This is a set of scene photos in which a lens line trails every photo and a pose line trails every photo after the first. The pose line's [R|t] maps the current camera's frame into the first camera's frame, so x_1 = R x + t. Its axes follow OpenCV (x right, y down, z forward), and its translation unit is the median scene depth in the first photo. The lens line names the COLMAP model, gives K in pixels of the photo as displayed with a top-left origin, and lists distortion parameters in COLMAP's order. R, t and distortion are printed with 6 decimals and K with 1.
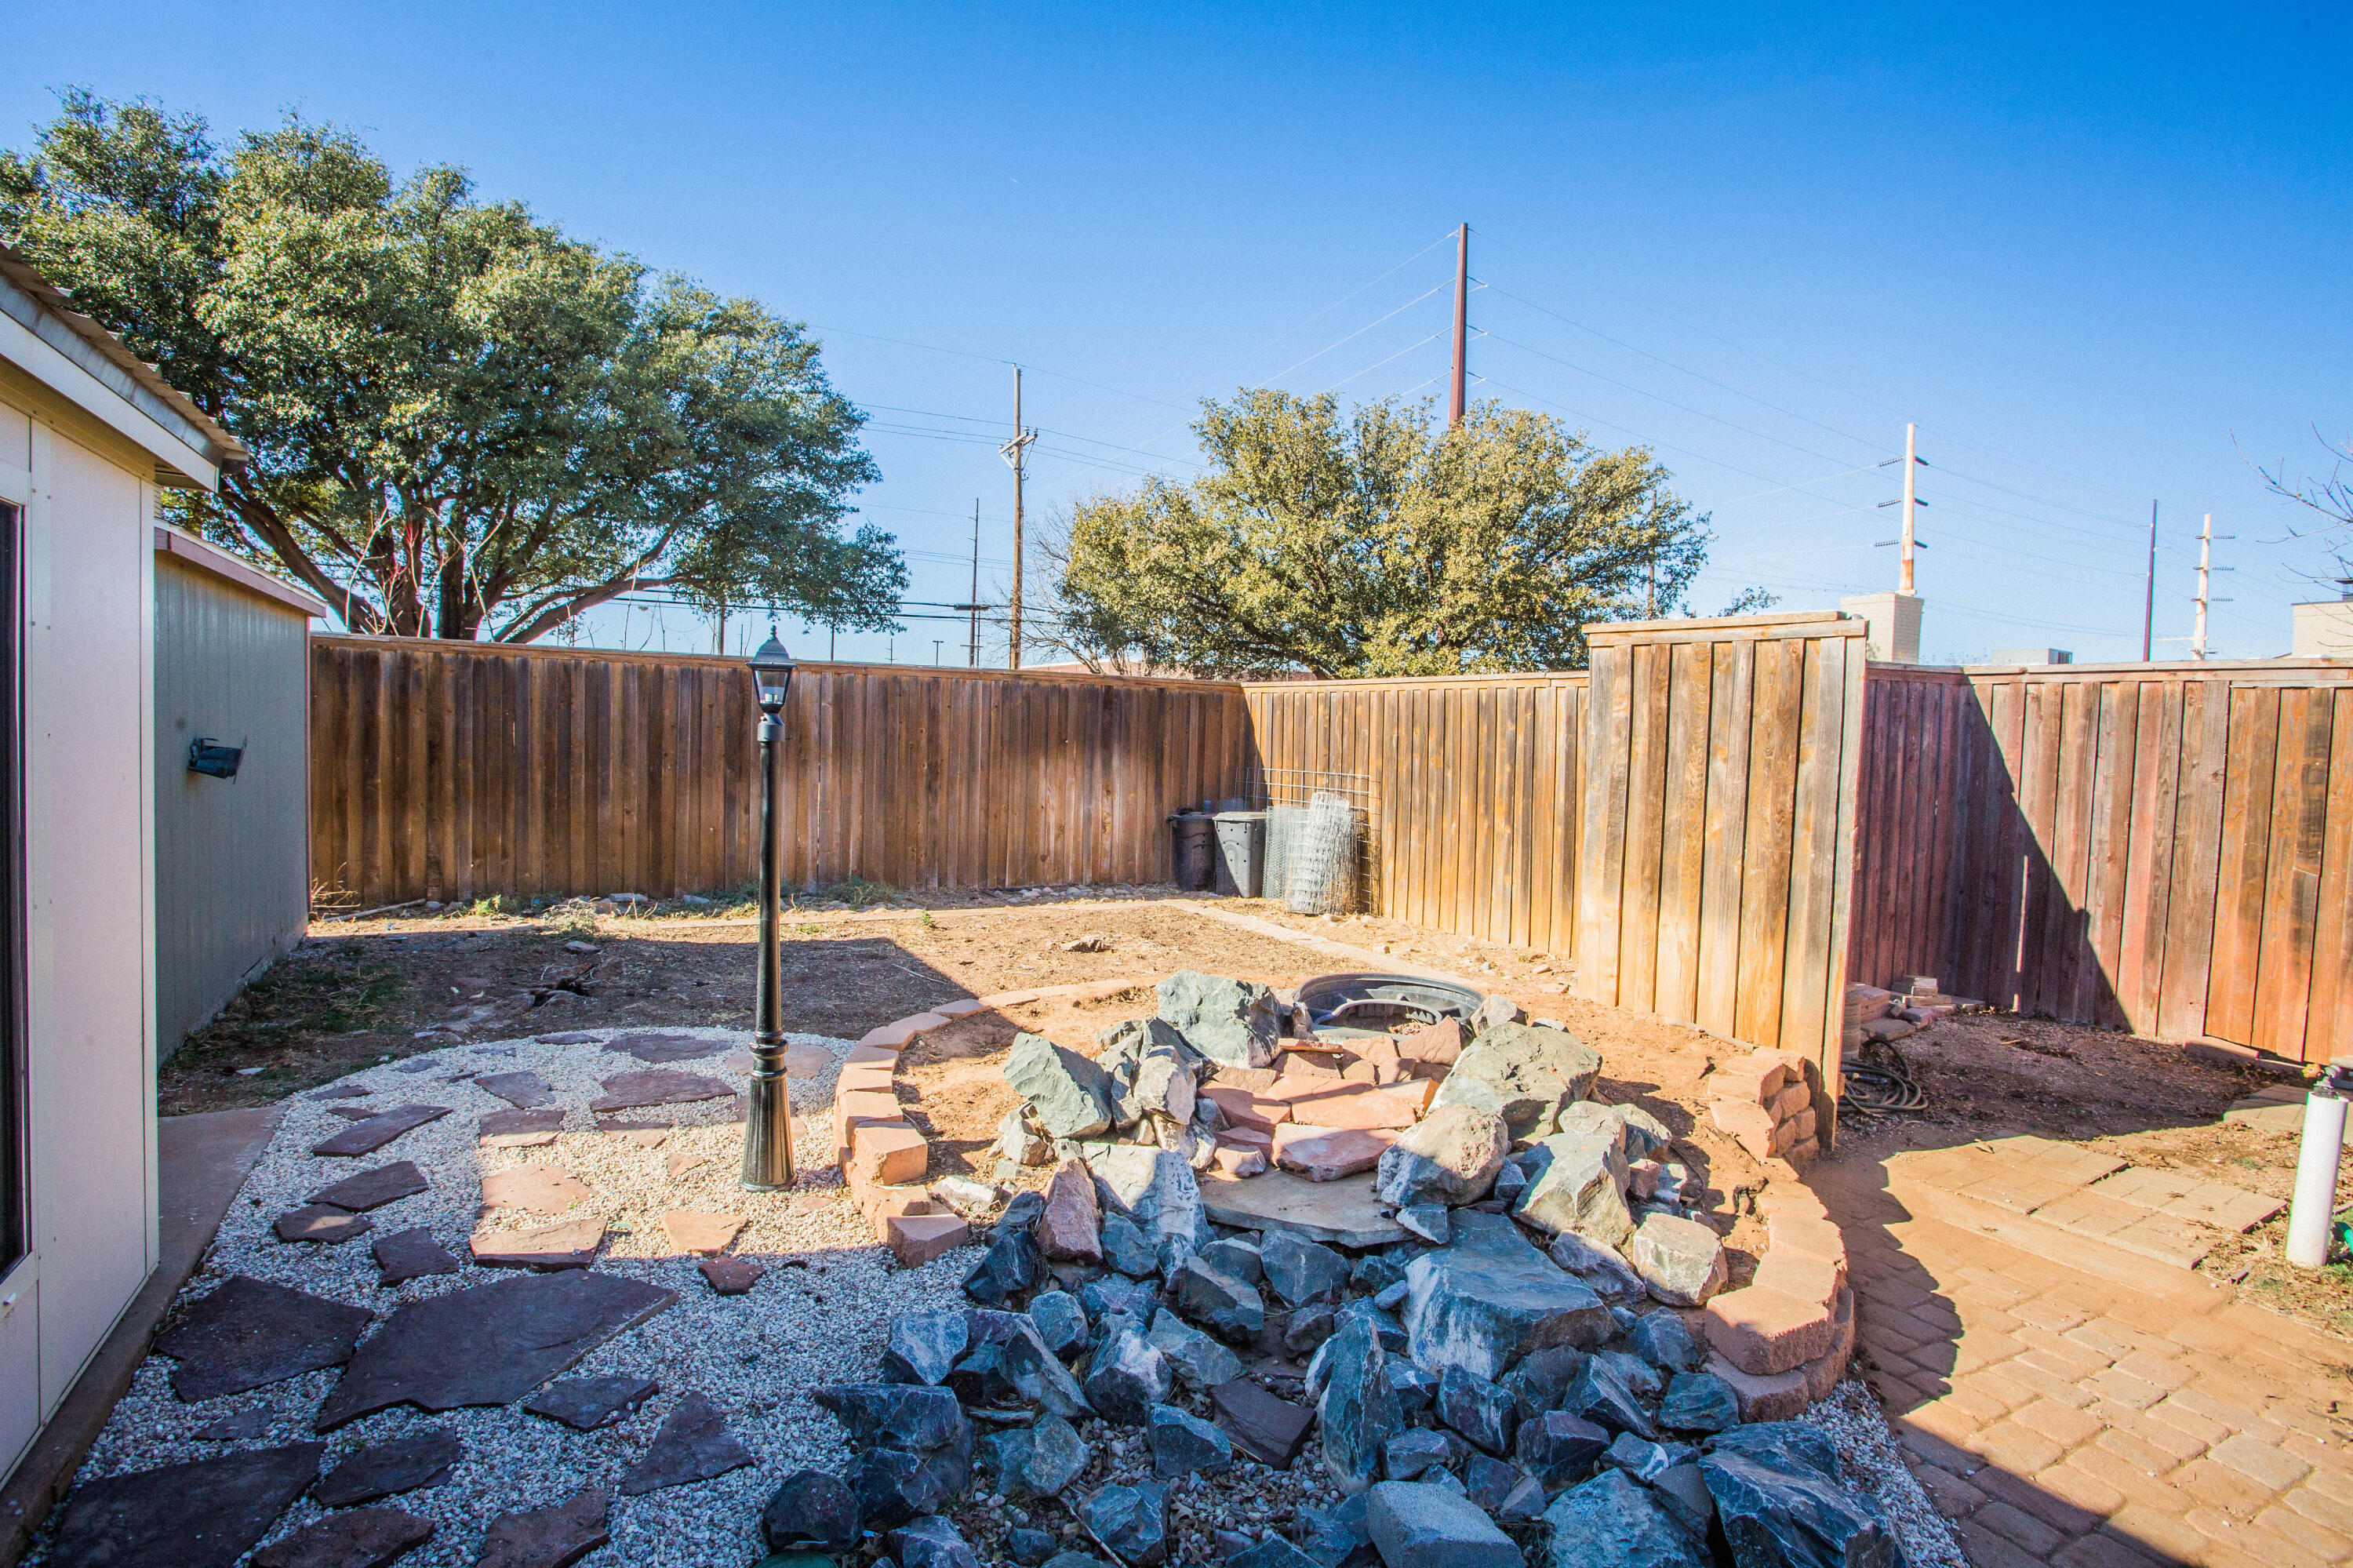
lens RADIAL K [[1132.9, 0, 1165.4], [0, 1132.9, 778.1], [0, 0, 1]] dist [-0.066167, 0.027110]
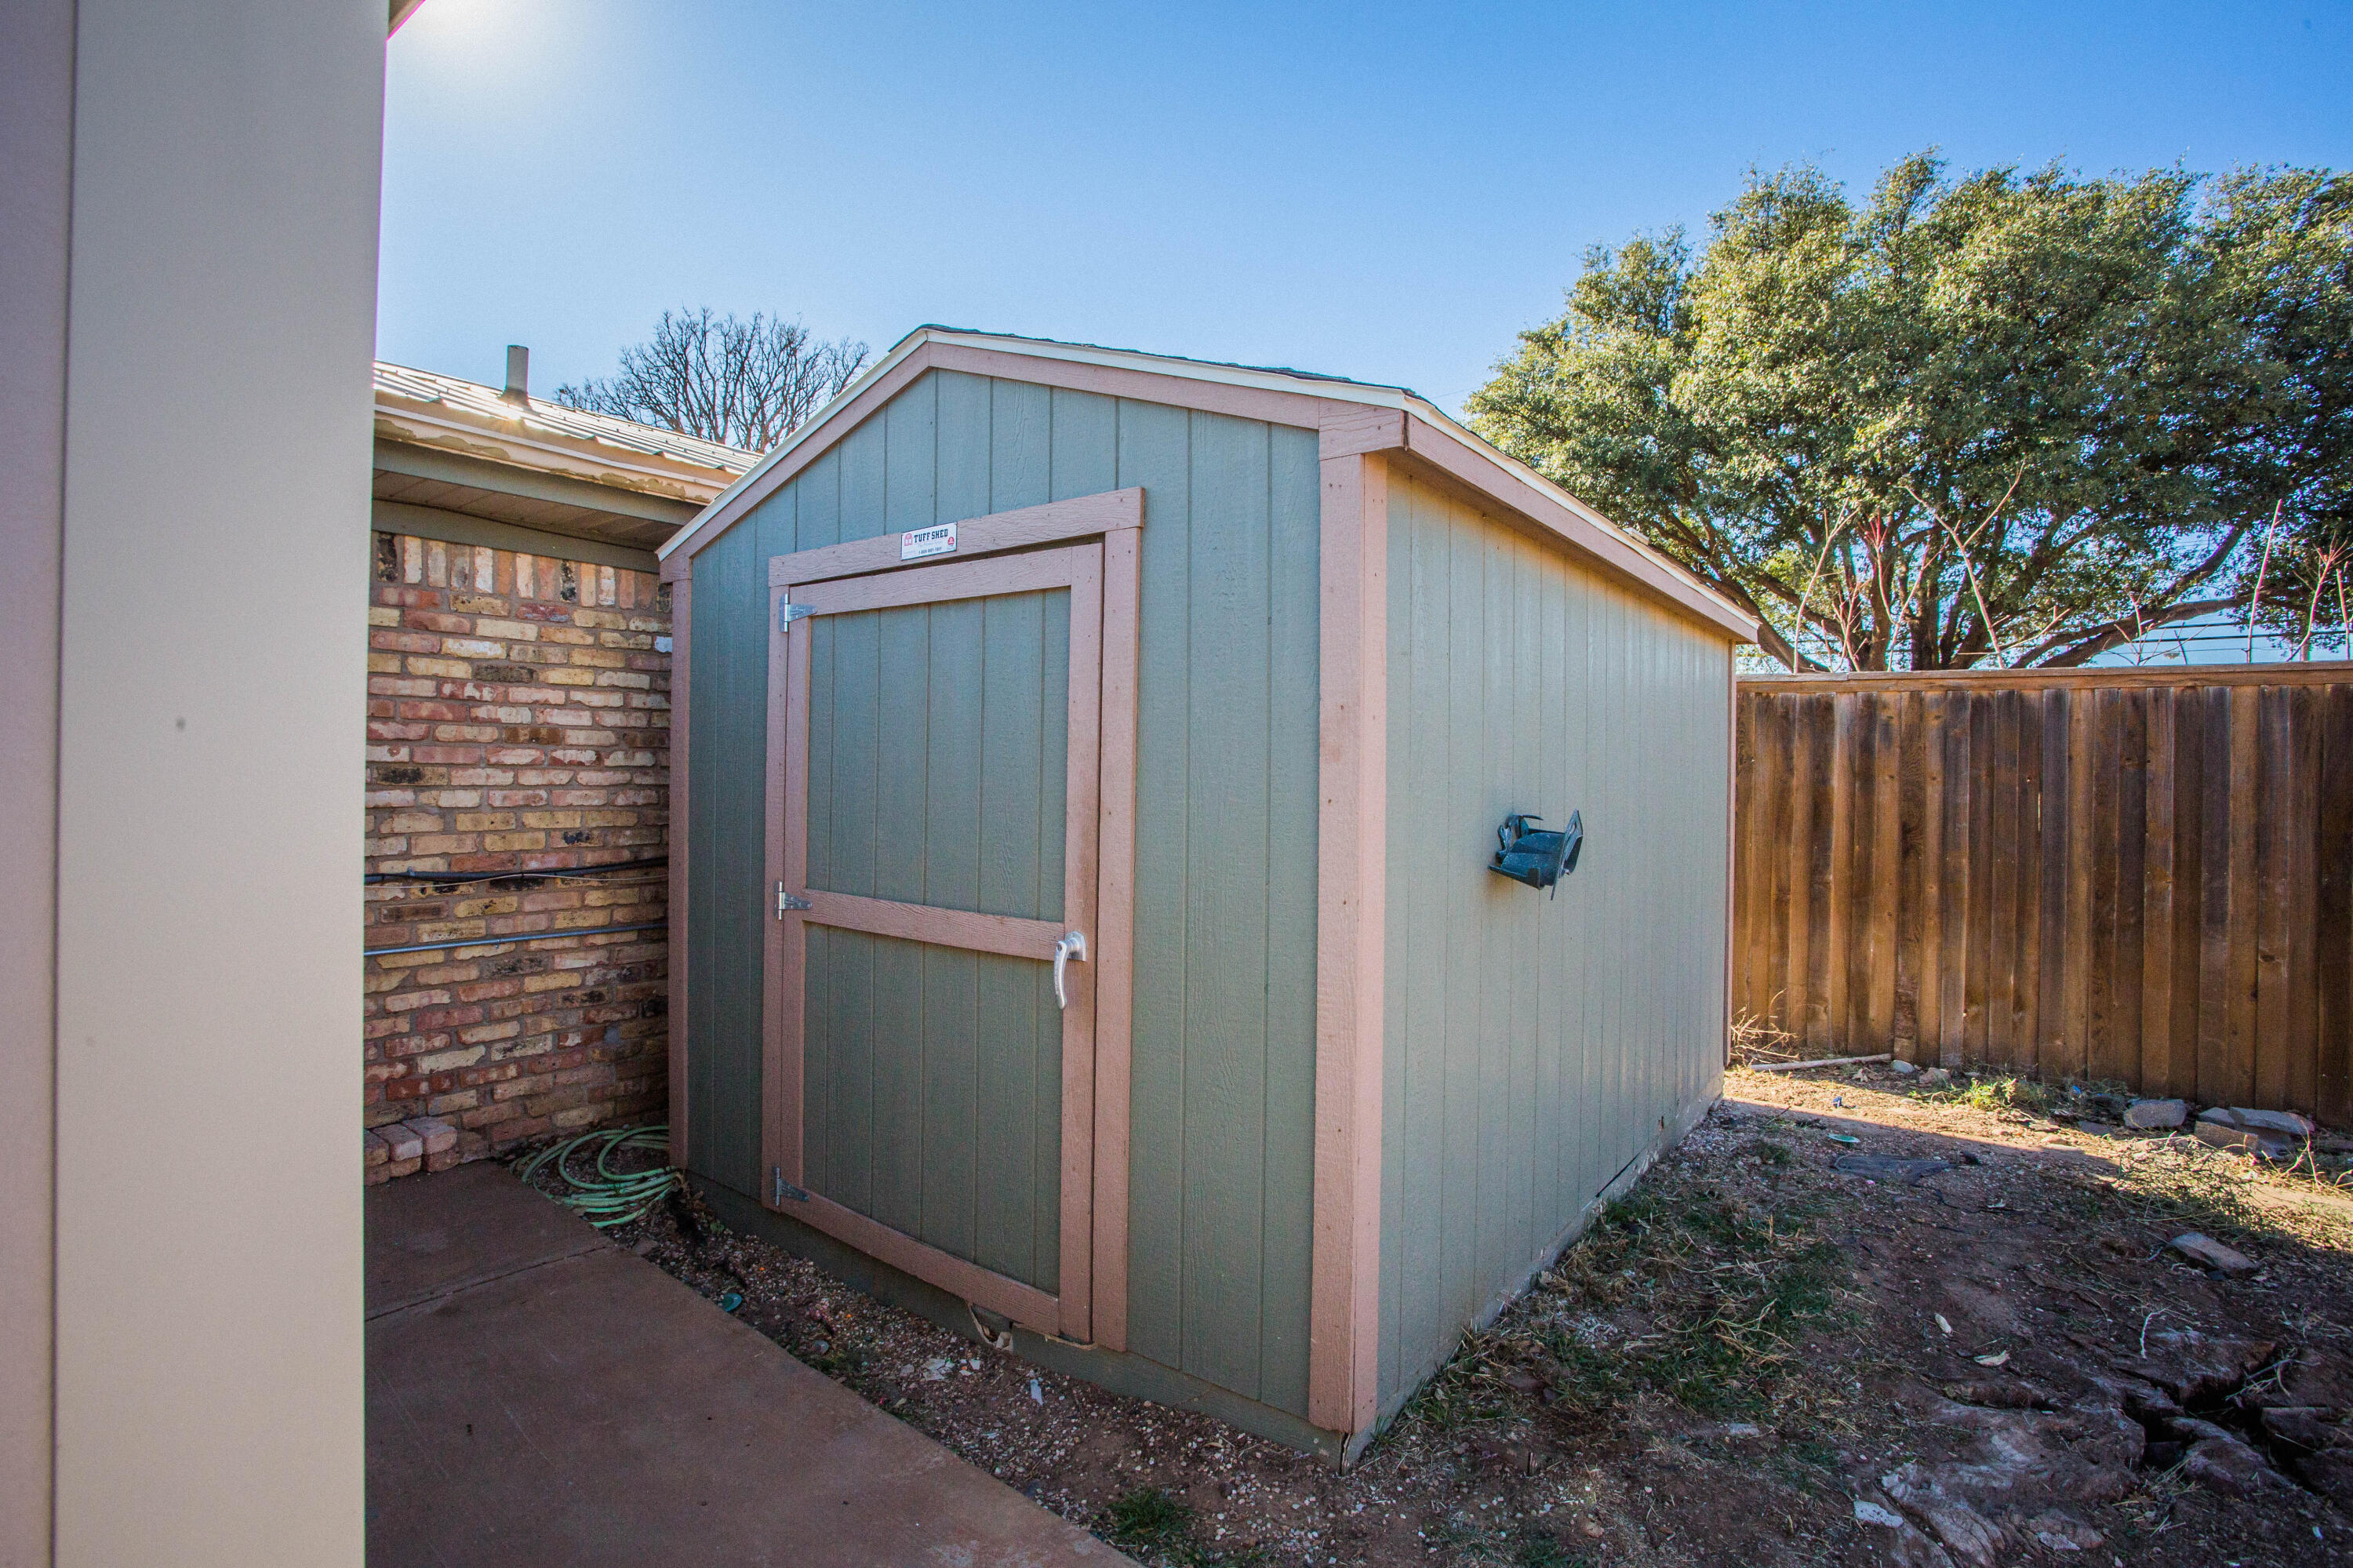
lens RADIAL K [[1132.9, 0, 1165.4], [0, 1132.9, 778.1], [0, 0, 1]] dist [-0.066167, 0.027110]
pose [[0.388406, -0.022534, -0.921213, -0.204204], [-0.043217, 0.998155, -0.042637, -0.011433], [0.920474, 0.056373, 0.386716, 0.301881]]
